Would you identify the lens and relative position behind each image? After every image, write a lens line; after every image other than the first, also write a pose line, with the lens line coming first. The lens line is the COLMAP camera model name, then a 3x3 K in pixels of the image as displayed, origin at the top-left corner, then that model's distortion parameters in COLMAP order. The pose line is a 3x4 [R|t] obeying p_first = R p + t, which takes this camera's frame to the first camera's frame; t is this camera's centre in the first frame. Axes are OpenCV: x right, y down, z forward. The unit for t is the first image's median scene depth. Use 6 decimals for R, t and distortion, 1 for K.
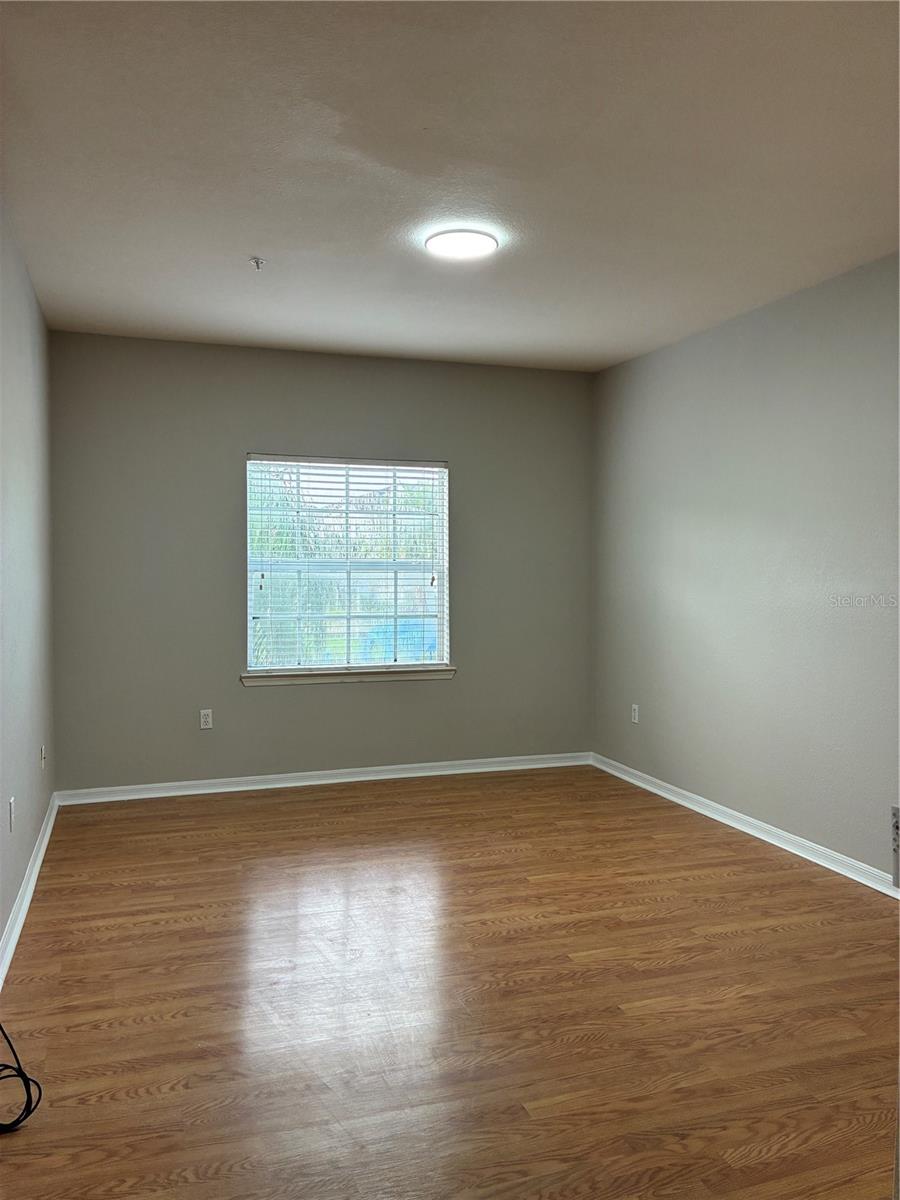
lens RADIAL K [[910.1, 0, 445.4], [0, 910.1, 599.1], [0, 0, 1]] dist [0.056306, -0.069180]
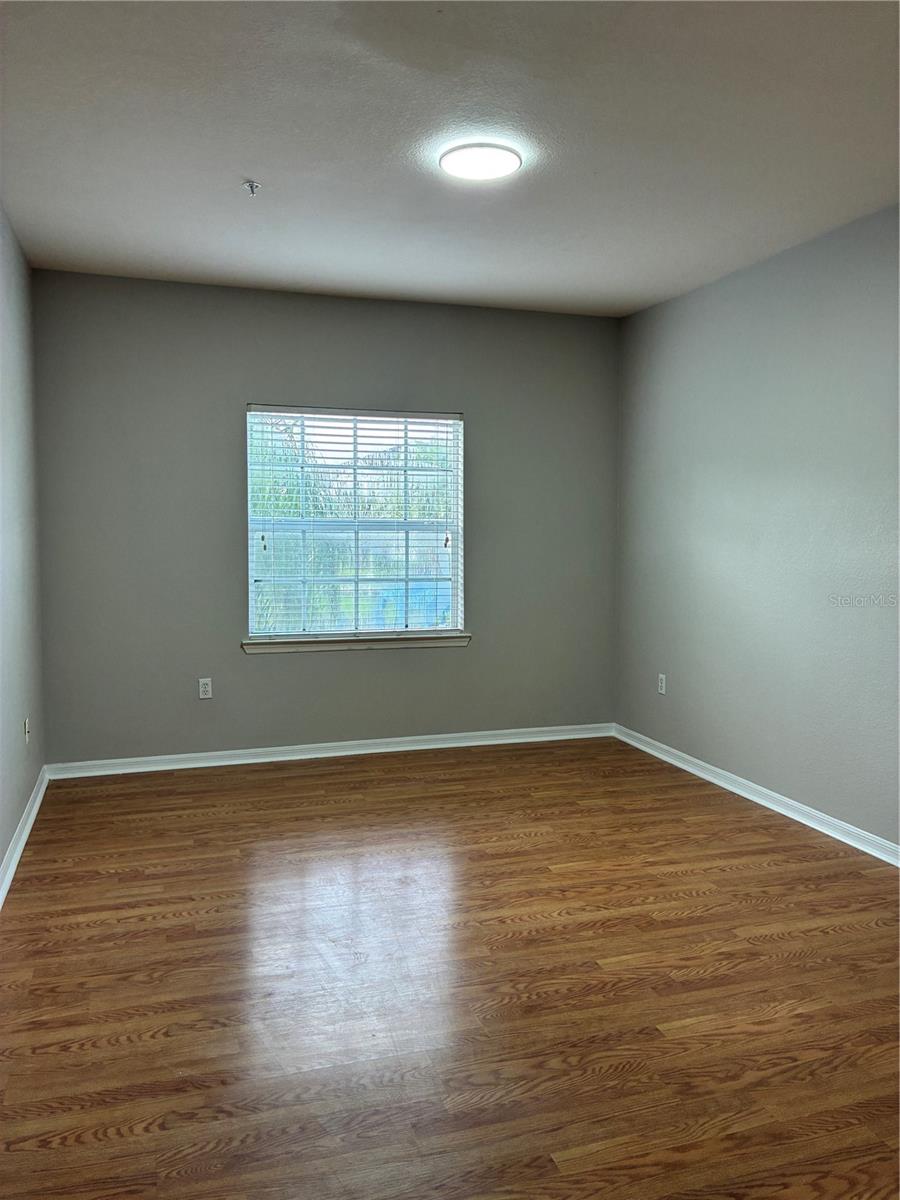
lens RADIAL K [[910.1, 0, 448.4], [0, 910.1, 594.7], [0, 0, 1]] dist [0.056306, -0.069180]
pose [[0.999932, 0.003004, -0.011227, -0.002153], [-0.002547, 0.999175, 0.040521, -0.005803], [0.011340, -0.040490, 0.999116, 0.102196]]
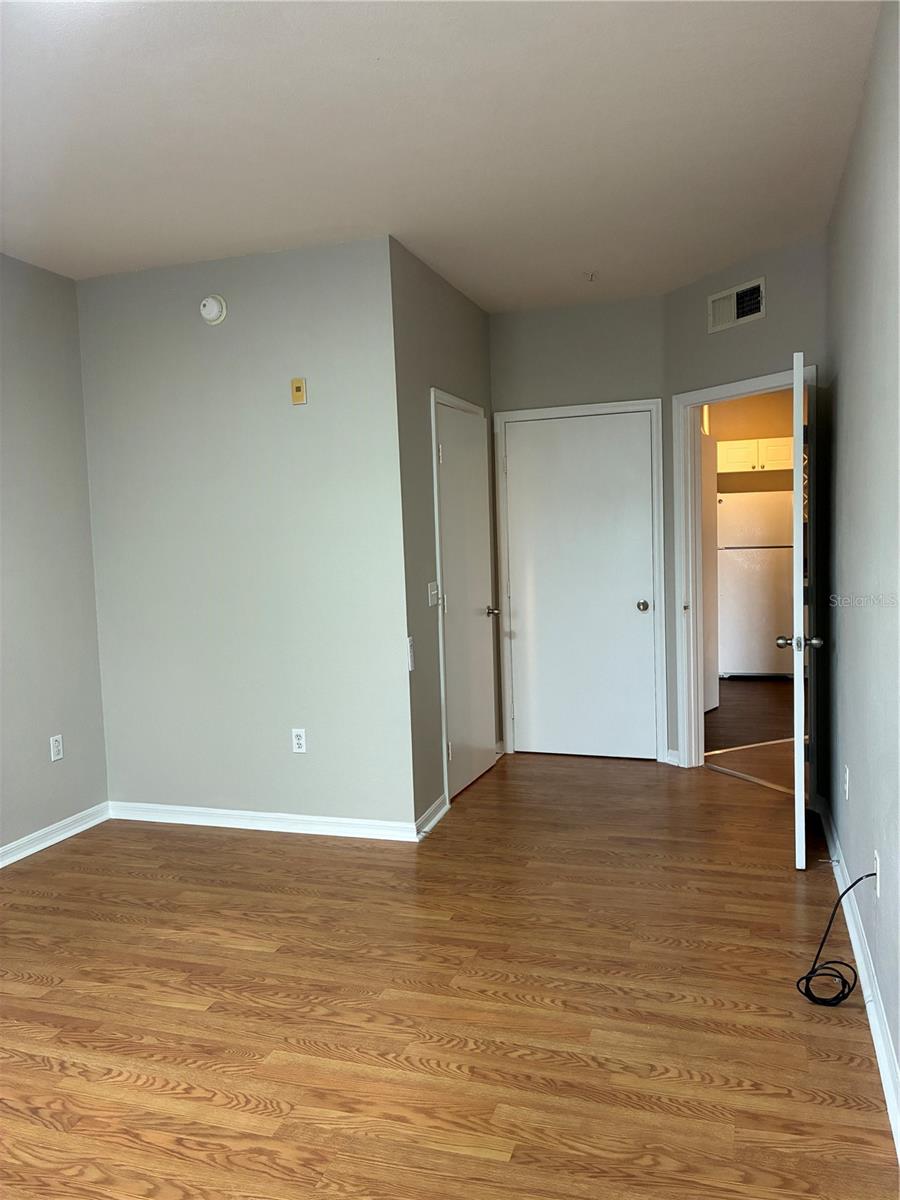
lens RADIAL K [[910.1, 0, 442.3], [0, 910.1, 597.1], [0, 0, 1]] dist [0.056306, -0.069180]
pose [[-0.794374, -0.024165, 0.606948, -0.482324], [0.048136, 0.993561, 0.102559, -0.057565], [-0.605519, 0.110687, -0.788096, 1.323316]]
